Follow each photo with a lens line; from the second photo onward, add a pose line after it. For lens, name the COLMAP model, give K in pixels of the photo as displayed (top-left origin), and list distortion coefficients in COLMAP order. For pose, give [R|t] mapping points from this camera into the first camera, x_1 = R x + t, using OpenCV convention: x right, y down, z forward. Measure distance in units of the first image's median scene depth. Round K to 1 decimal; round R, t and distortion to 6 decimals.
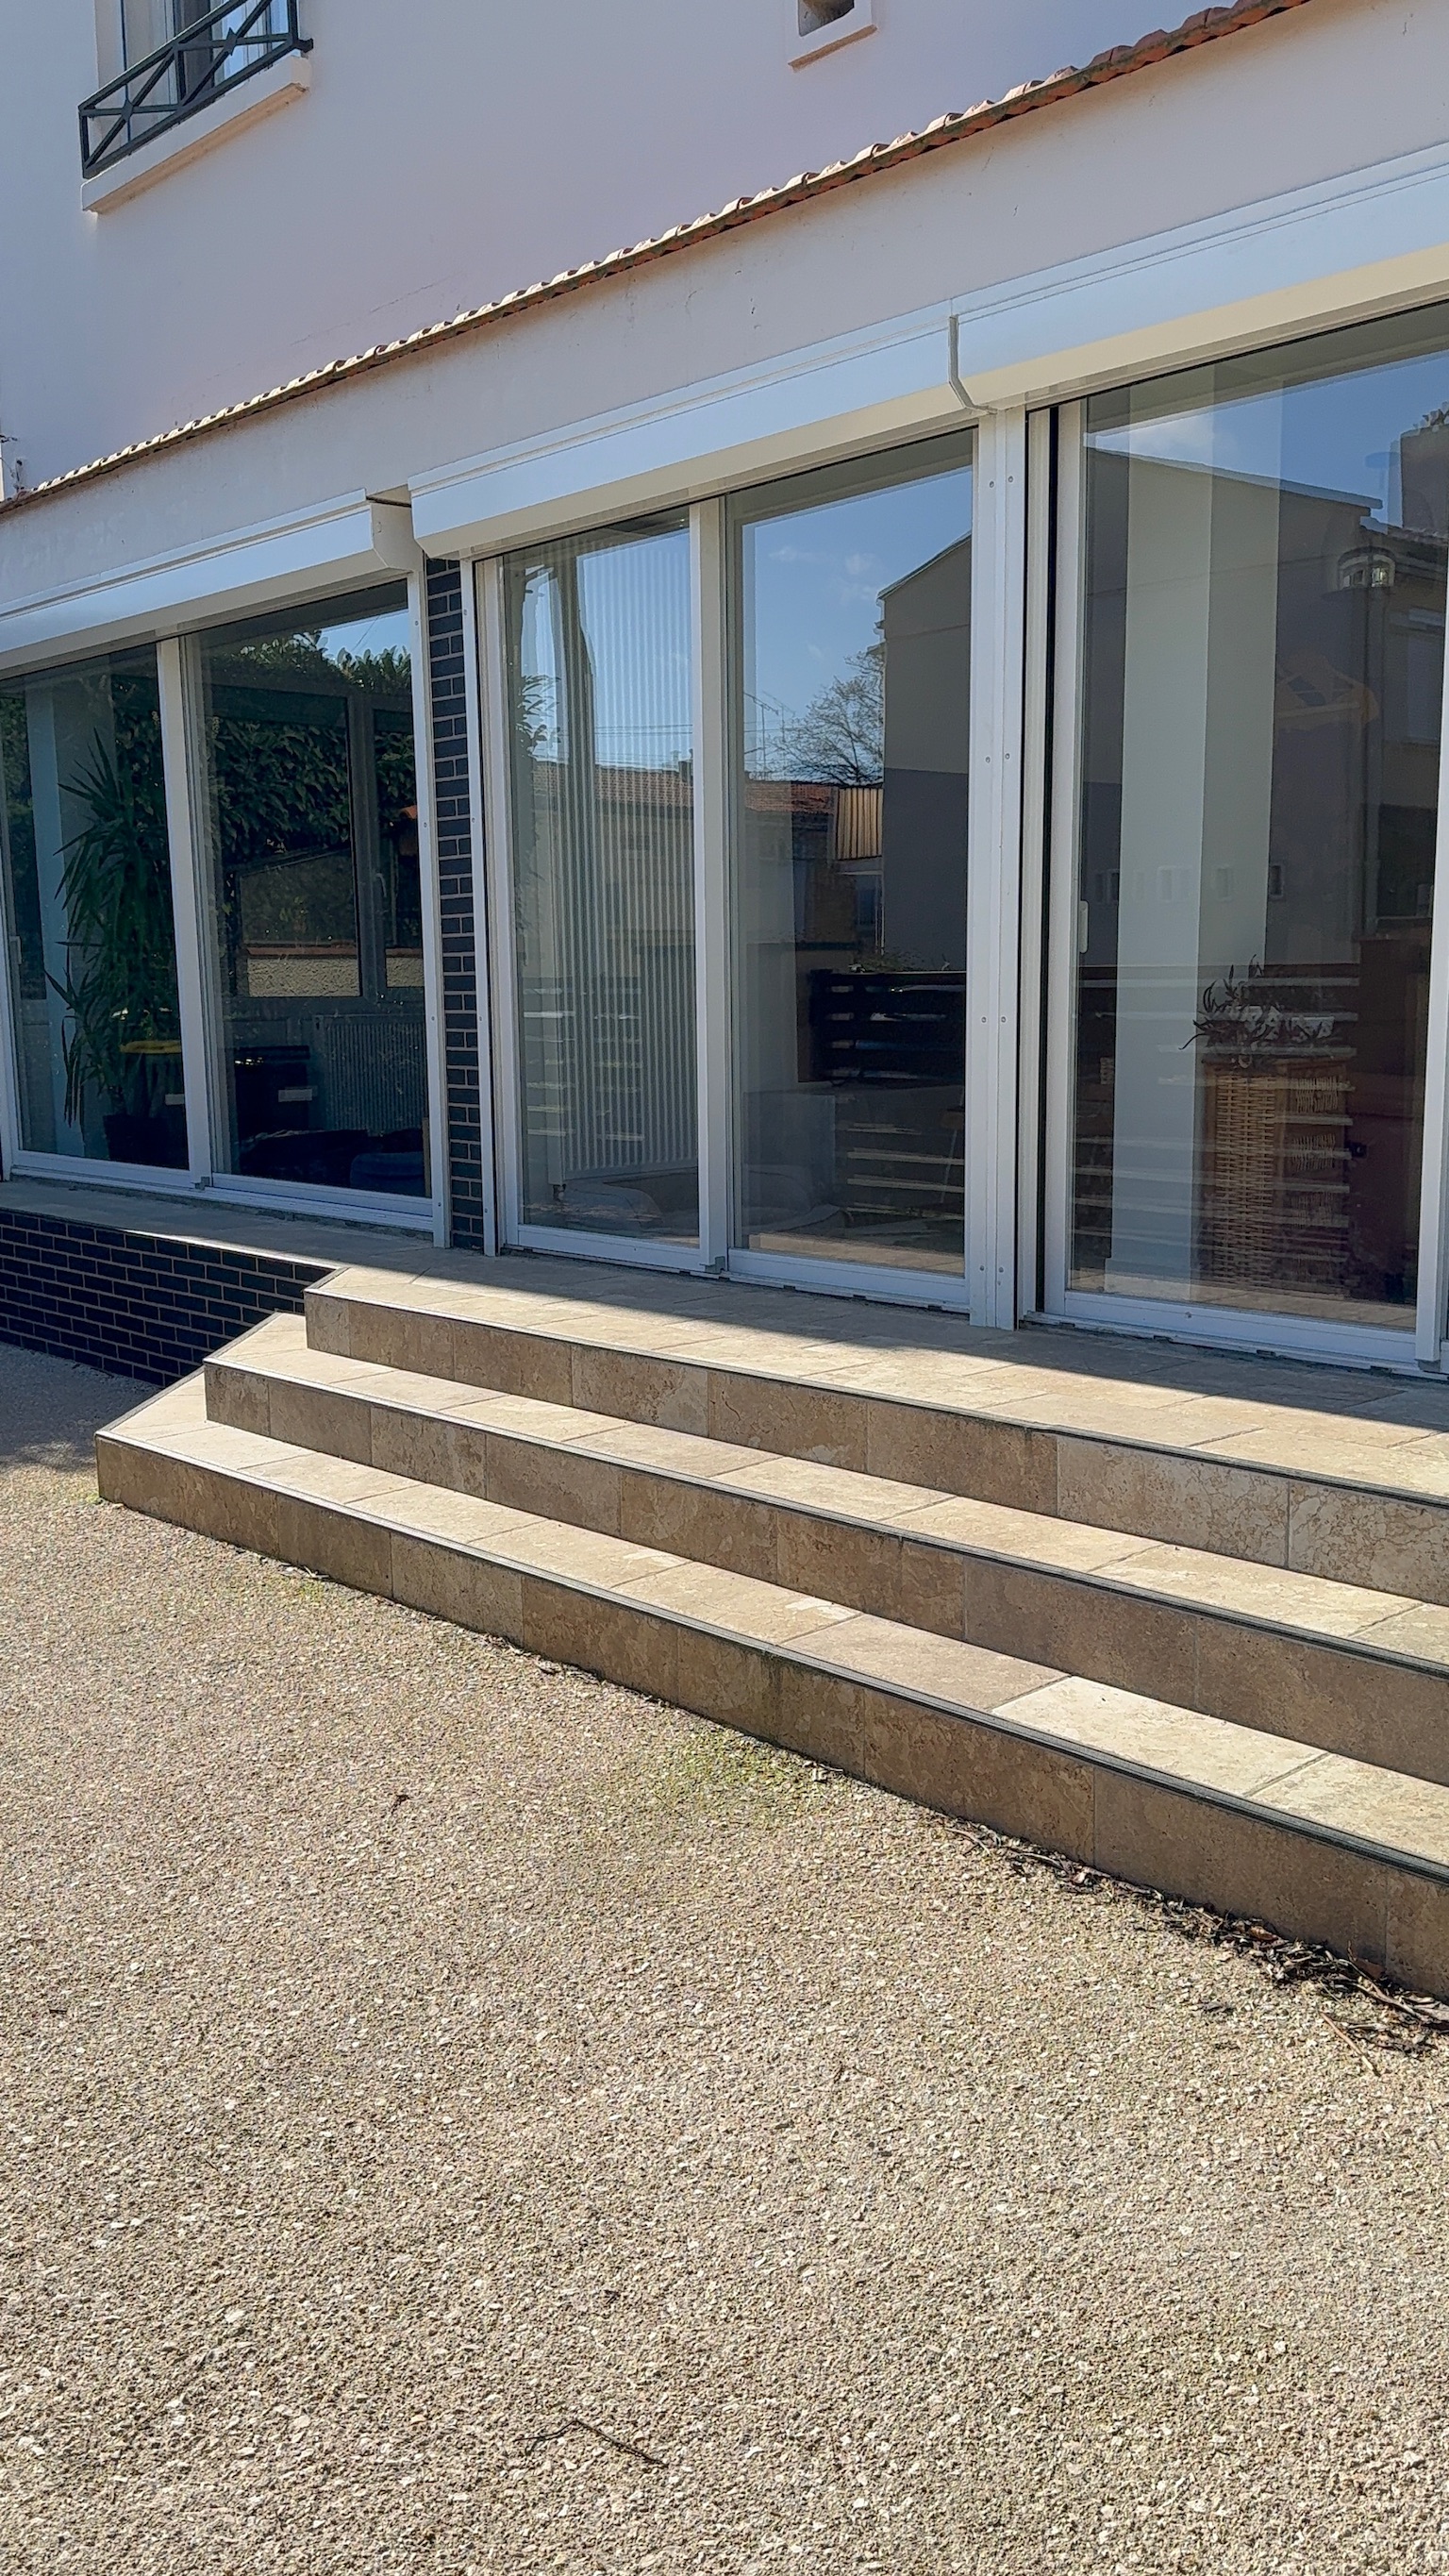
lens RADIAL K [[2116.1, 0, 709.5], [0, 2116.1, 1288.1], [0, 0, 1]] dist [0.110845, -0.171948]
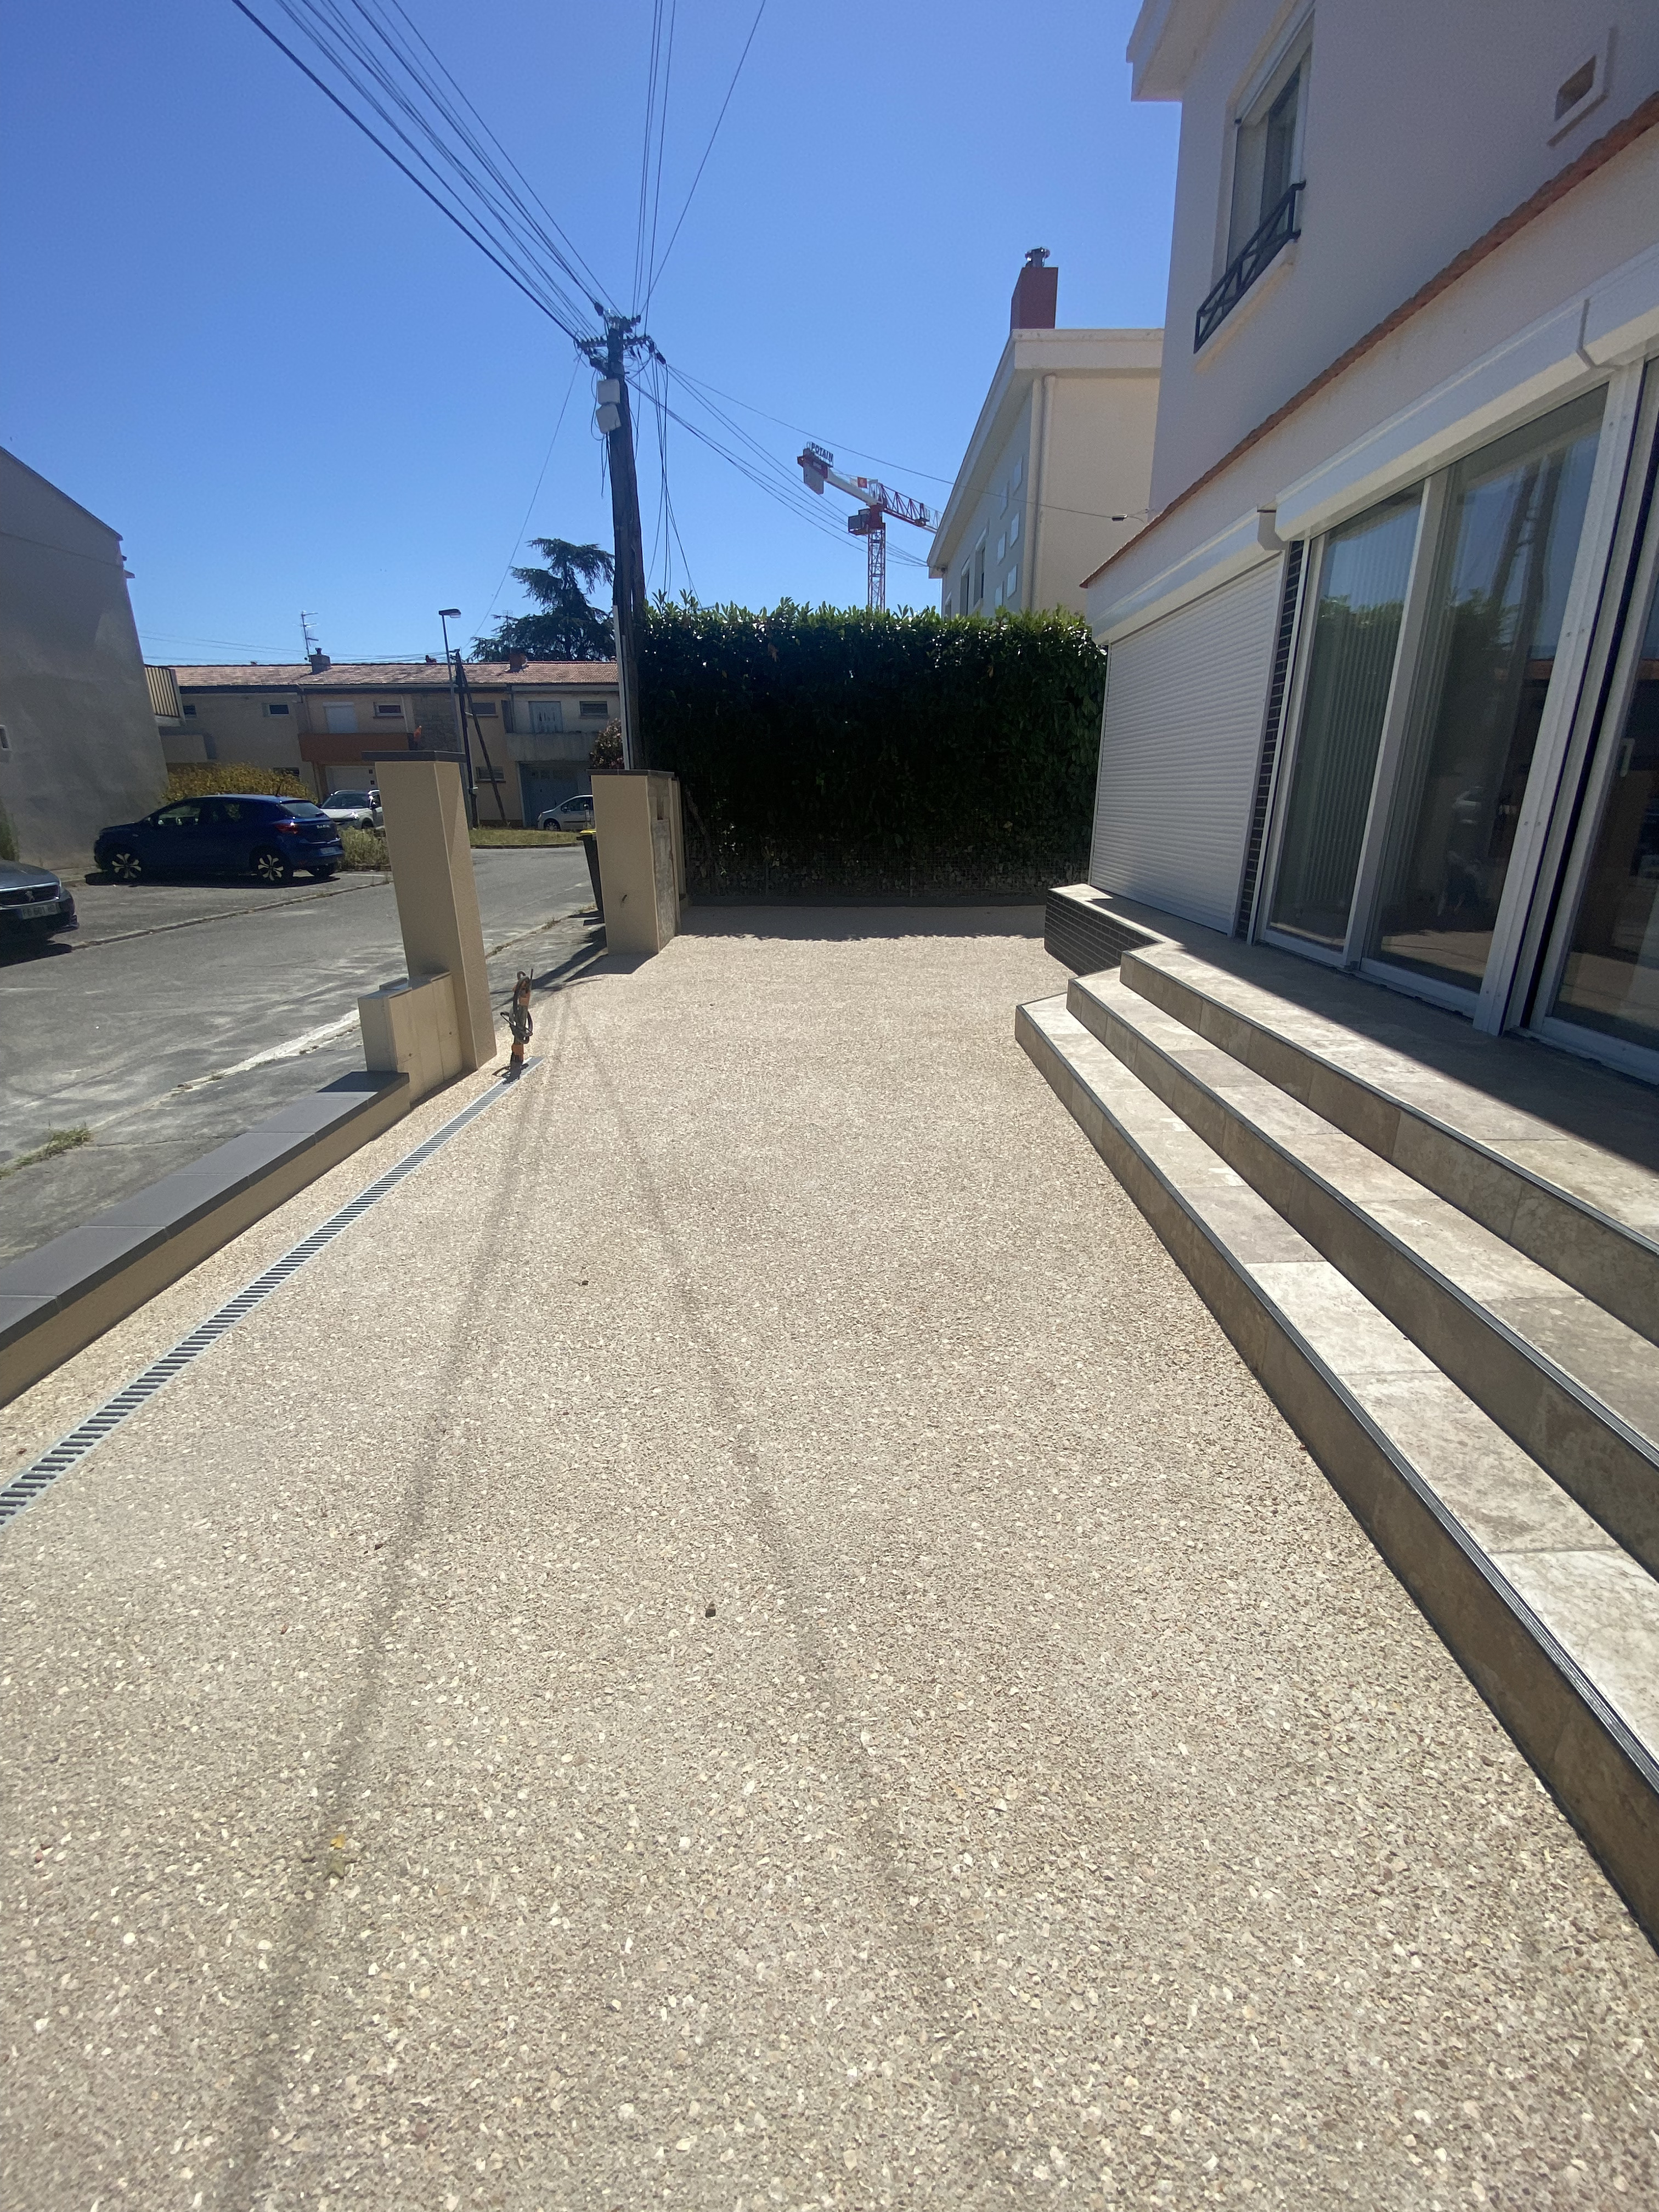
lens RADIAL K [[914.1, 0, 834.8], [0, 914.1, 1094.8], [0, 0, 1]] dist [-0.007299, -0.002435]
pose [[0.735726, 0.224204, -0.639093, 0.244397], [-0.102181, 0.969562, 0.222506, -0.040116], [0.669527, -0.098400, 0.736241, 0.215313]]
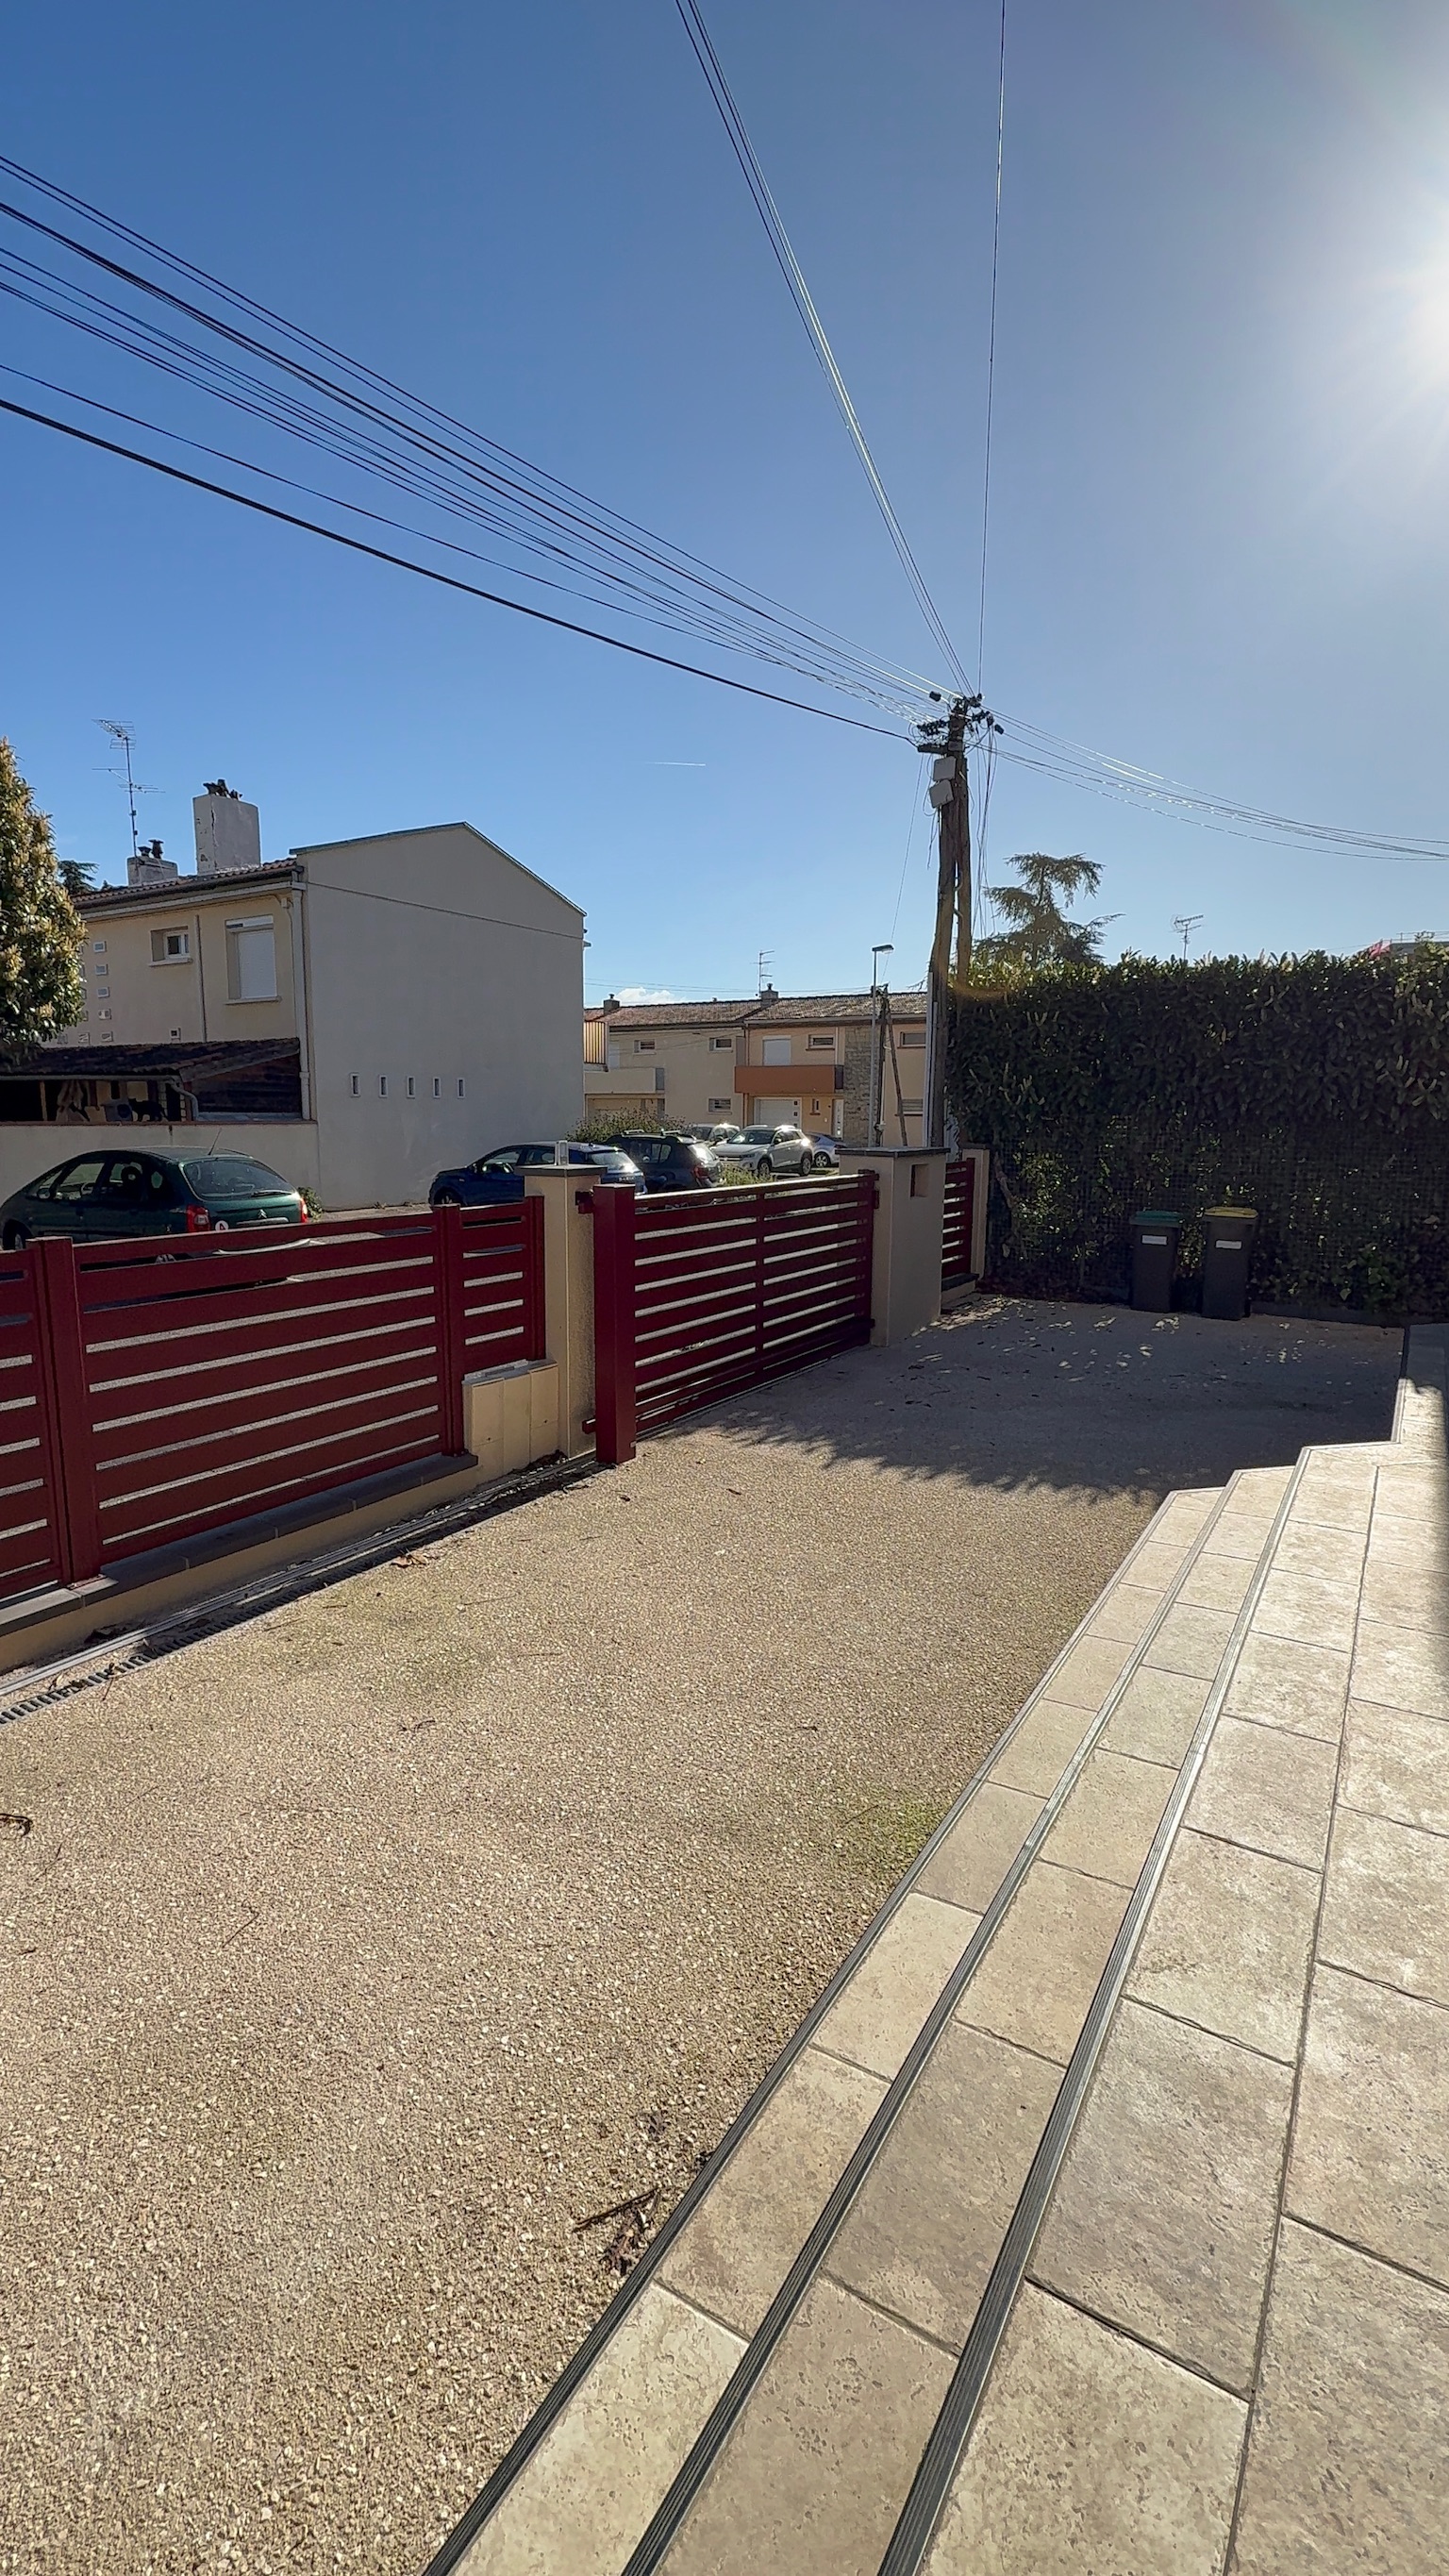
lens RADIAL K [[1119.6, 0, 727.1], [0, 1119.6, 1270.4], [0, 0, 1]] dist [-0.003576, 0.005670]
pose [[0.275795, 0.152615, -0.949023, 0.556018], [-0.152792, 0.981722, 0.113471, -0.197947], [0.948995, 0.113708, 0.294073, 0.491849]]
